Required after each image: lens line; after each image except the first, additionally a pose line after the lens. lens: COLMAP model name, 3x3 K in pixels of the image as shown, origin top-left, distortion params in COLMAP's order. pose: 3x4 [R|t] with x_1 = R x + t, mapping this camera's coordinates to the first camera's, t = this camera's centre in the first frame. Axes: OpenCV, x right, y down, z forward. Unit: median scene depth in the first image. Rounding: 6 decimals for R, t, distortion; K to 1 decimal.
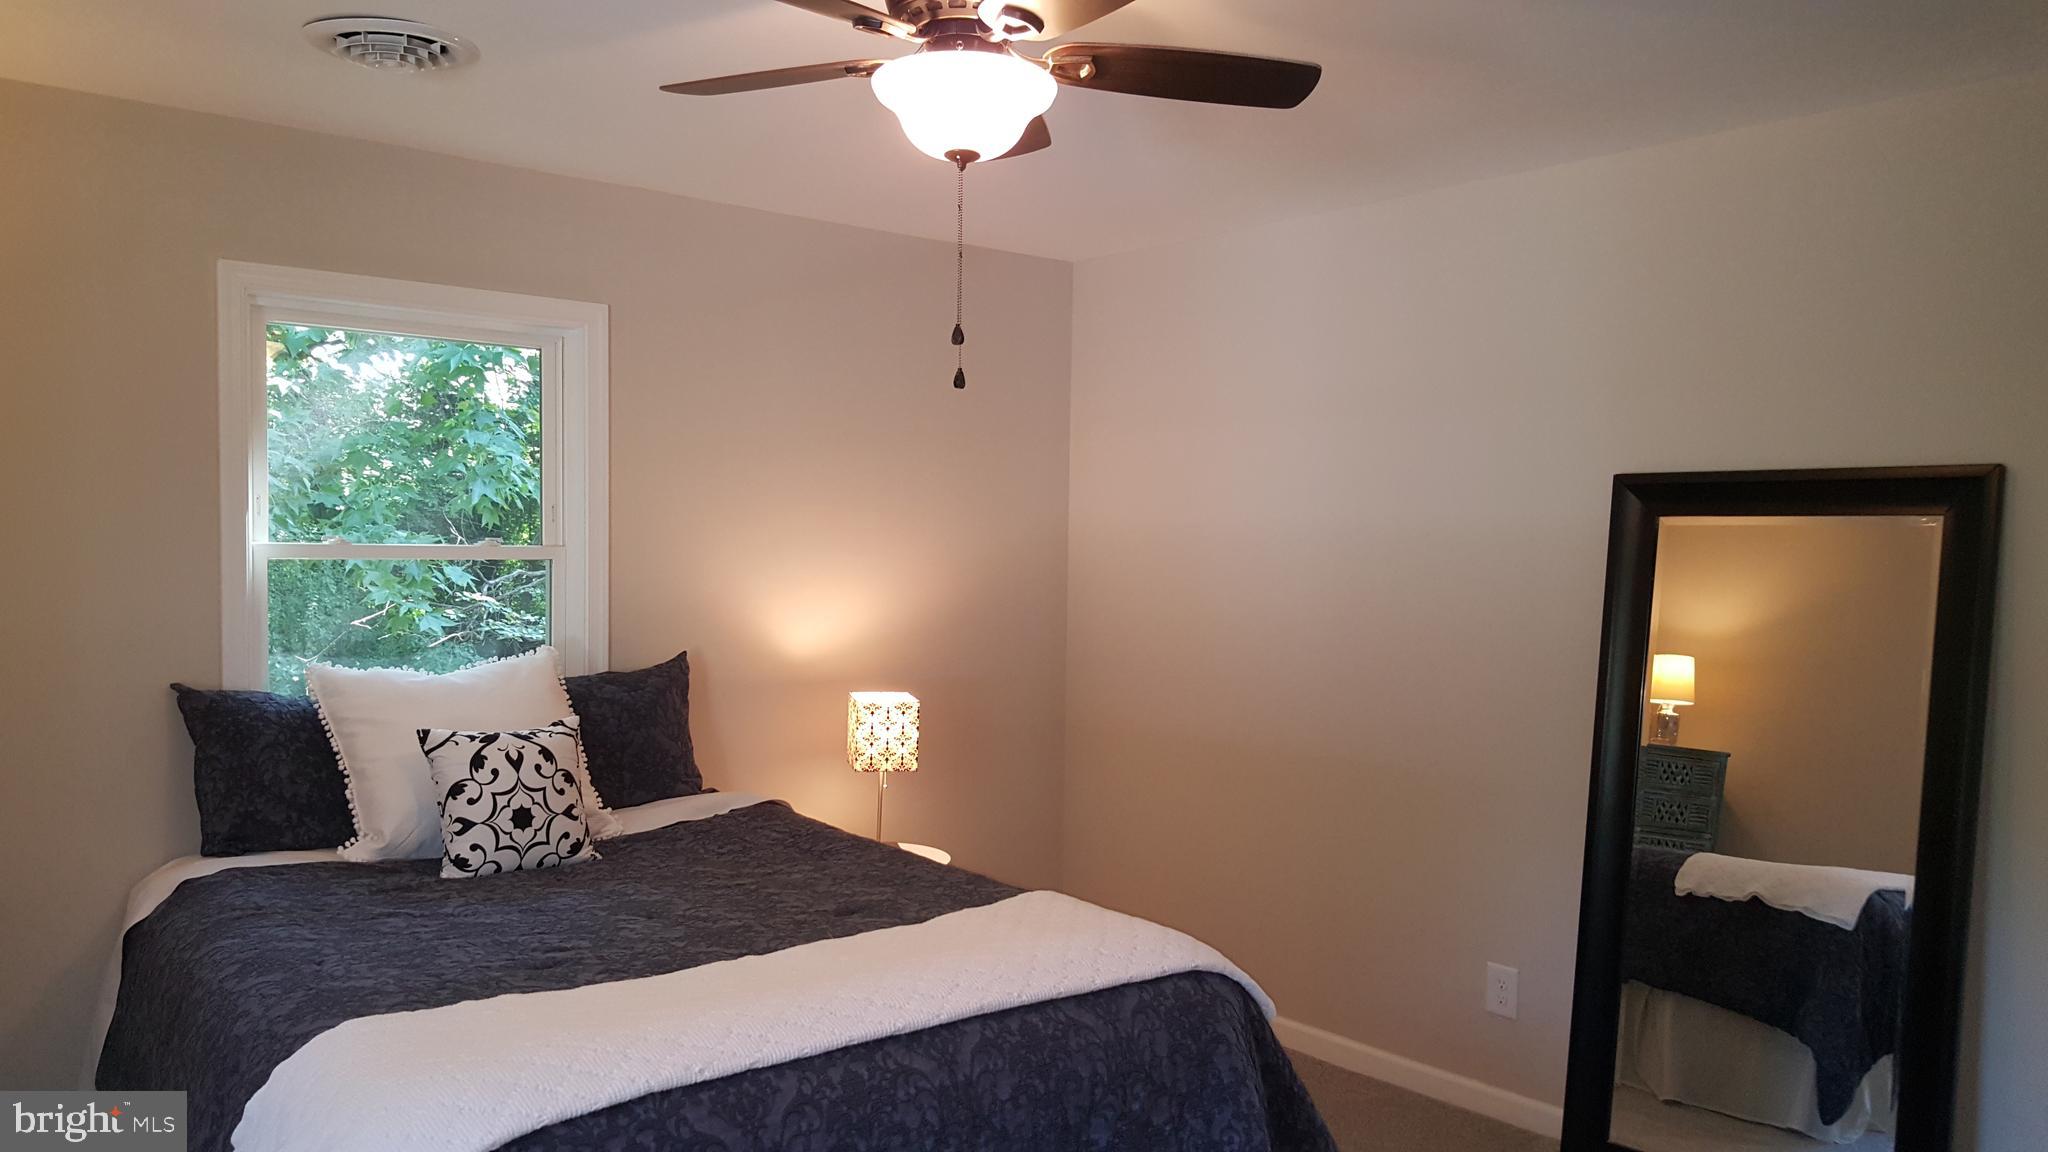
lens RADIAL K [[1506.4, 0, 1013.8], [0, 1506.4, 586.2], [0, 0, 1]] dist [0.097873, -0.149816]
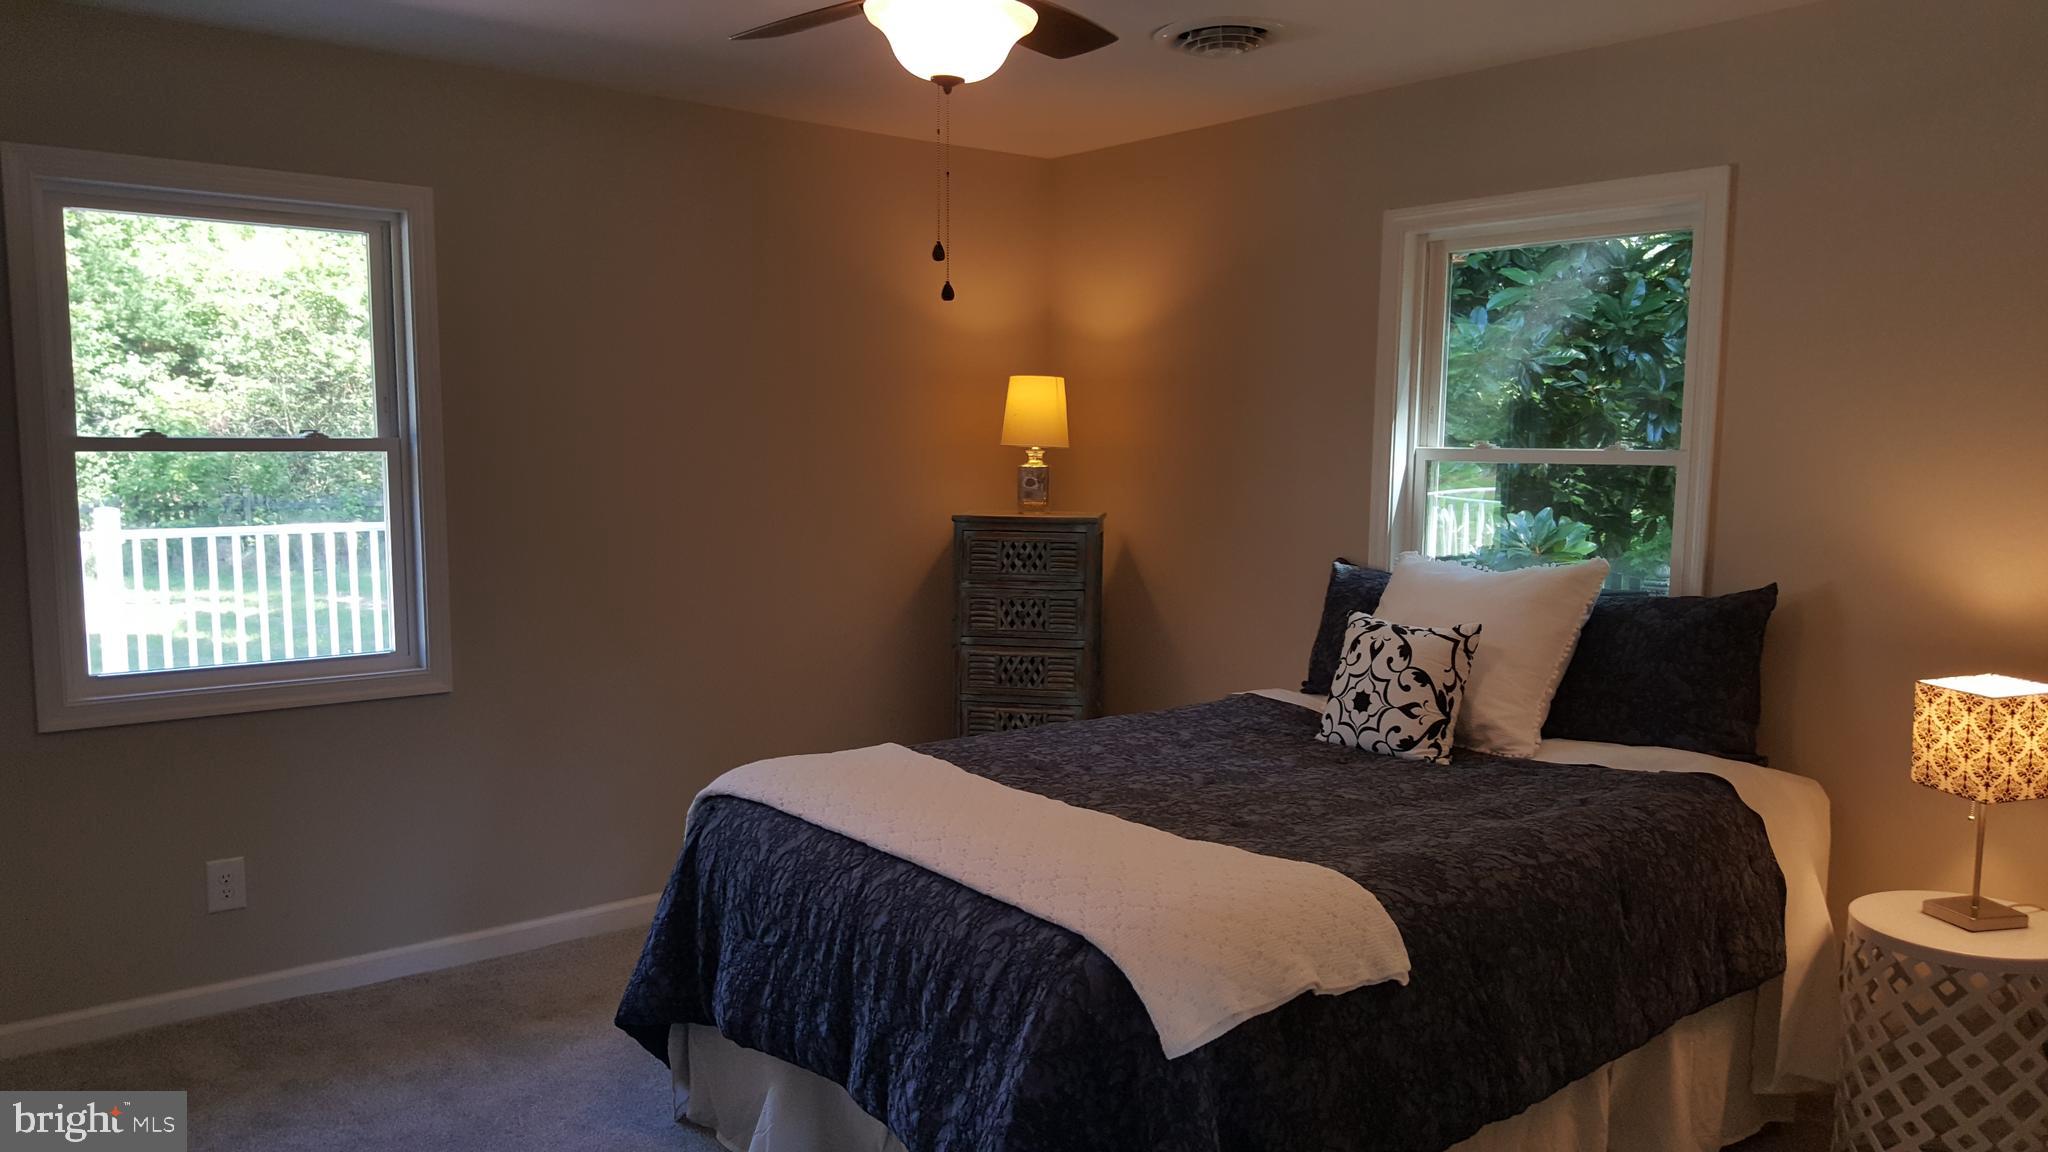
lens RADIAL K [[1506.4, 0, 1012.0], [0, 1506.4, 566.6], [0, 0, 1]] dist [0.097873, -0.149816]
pose [[0.019225, 0.079236, -0.996671, 0.746855], [-0.042364, 0.996024, 0.078367, -0.018788], [0.998917, 0.040717, 0.022505, 0.718753]]
